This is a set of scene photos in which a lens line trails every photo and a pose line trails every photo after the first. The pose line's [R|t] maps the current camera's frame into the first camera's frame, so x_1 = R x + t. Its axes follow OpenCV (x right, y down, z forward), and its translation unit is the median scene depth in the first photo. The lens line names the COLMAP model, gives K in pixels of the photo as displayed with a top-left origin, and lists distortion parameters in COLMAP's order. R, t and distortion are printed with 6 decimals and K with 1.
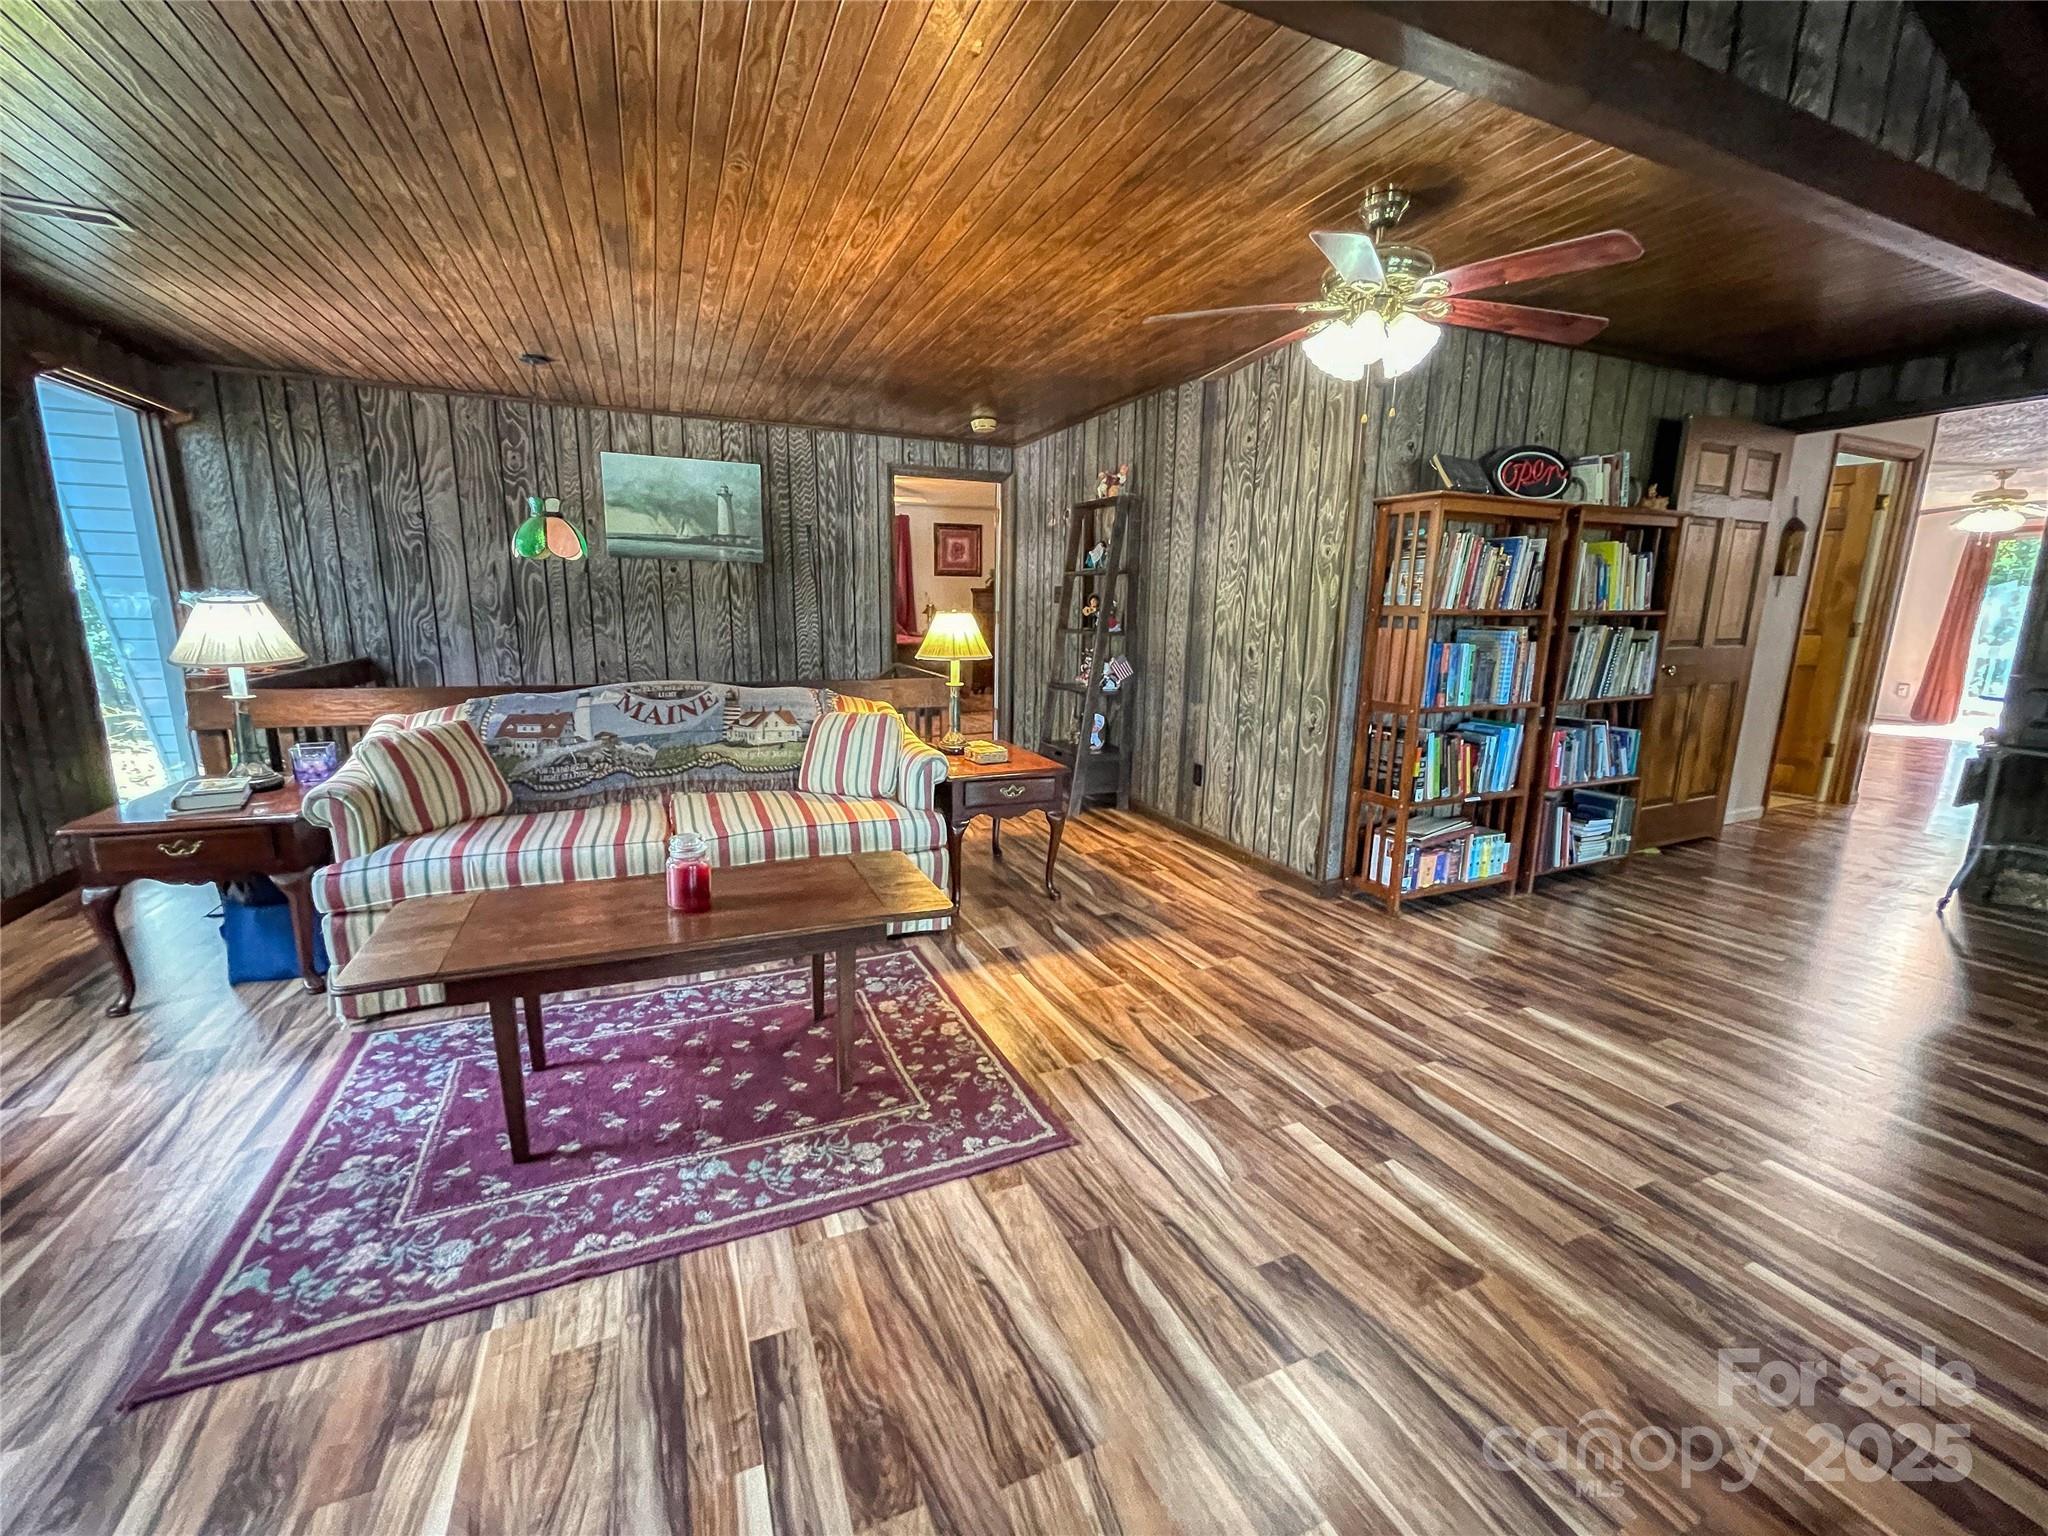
lens RADIAL K [[821.2, 0, 1020.8], [0, 821.2, 768.3], [0, 0, 1]] dist [-0.001656, 0.000492]
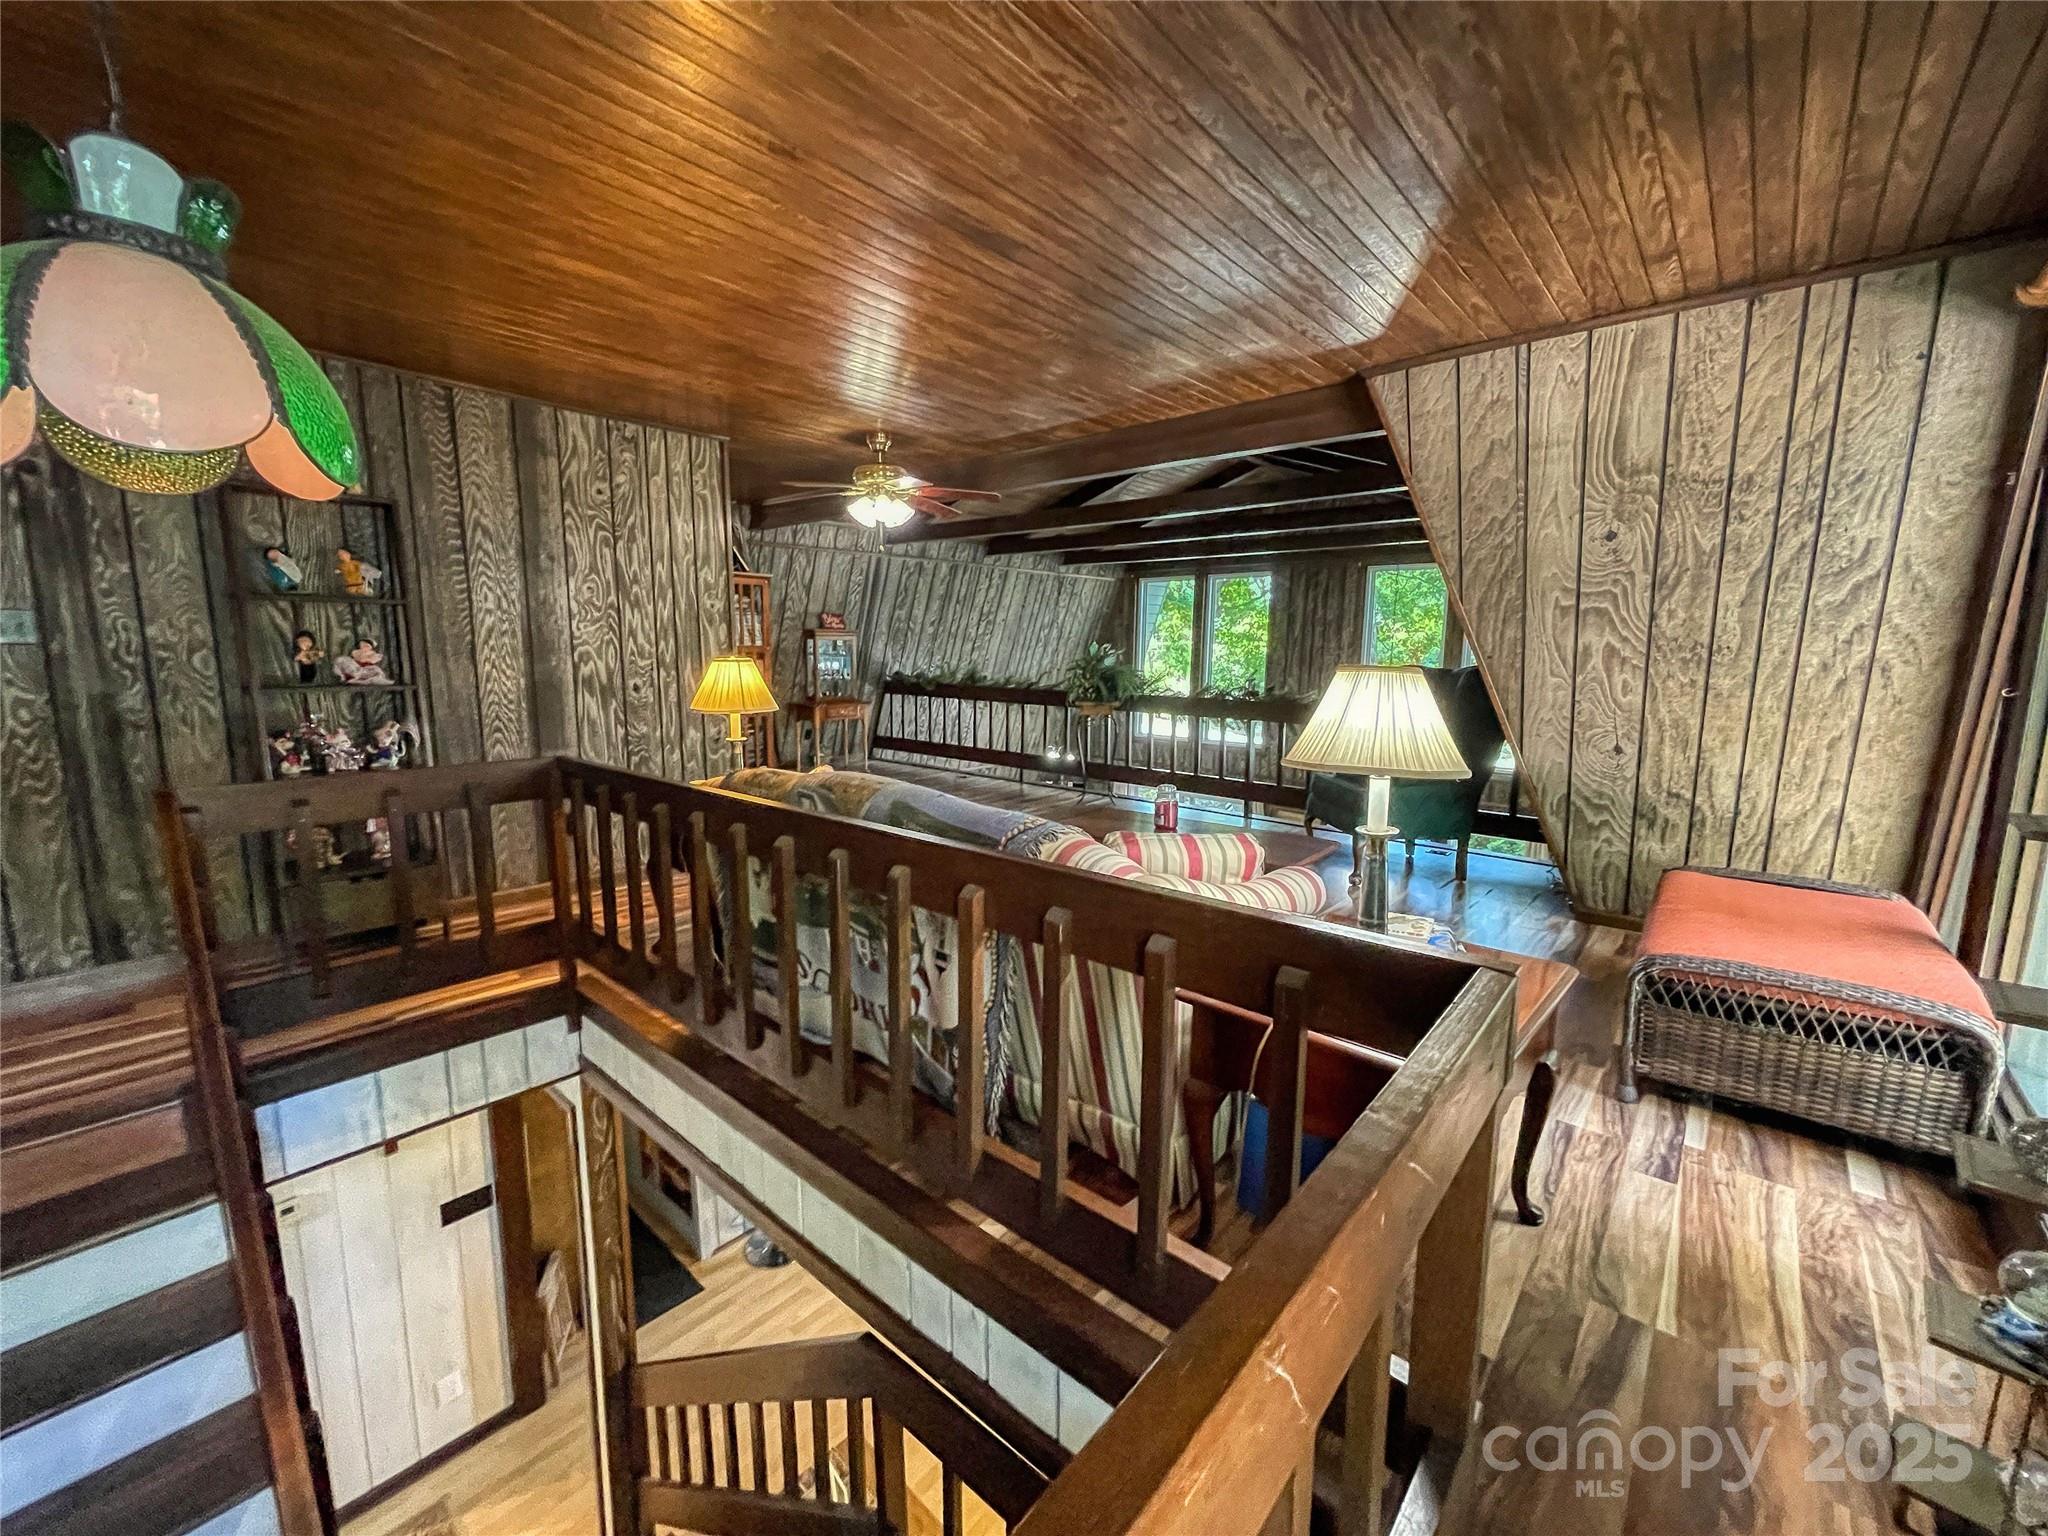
lens RADIAL K [[821.2, 0, 1017.4], [0, 821.2, 766.6], [0, 0, 1]] dist [-0.001656, 0.000492]
pose [[-0.422382, -0.150505, 0.893835, -0.972248], [0.166818, 0.956367, 0.239864, -0.227286], [-0.890935, 0.250422, -0.378845, 1.023804]]
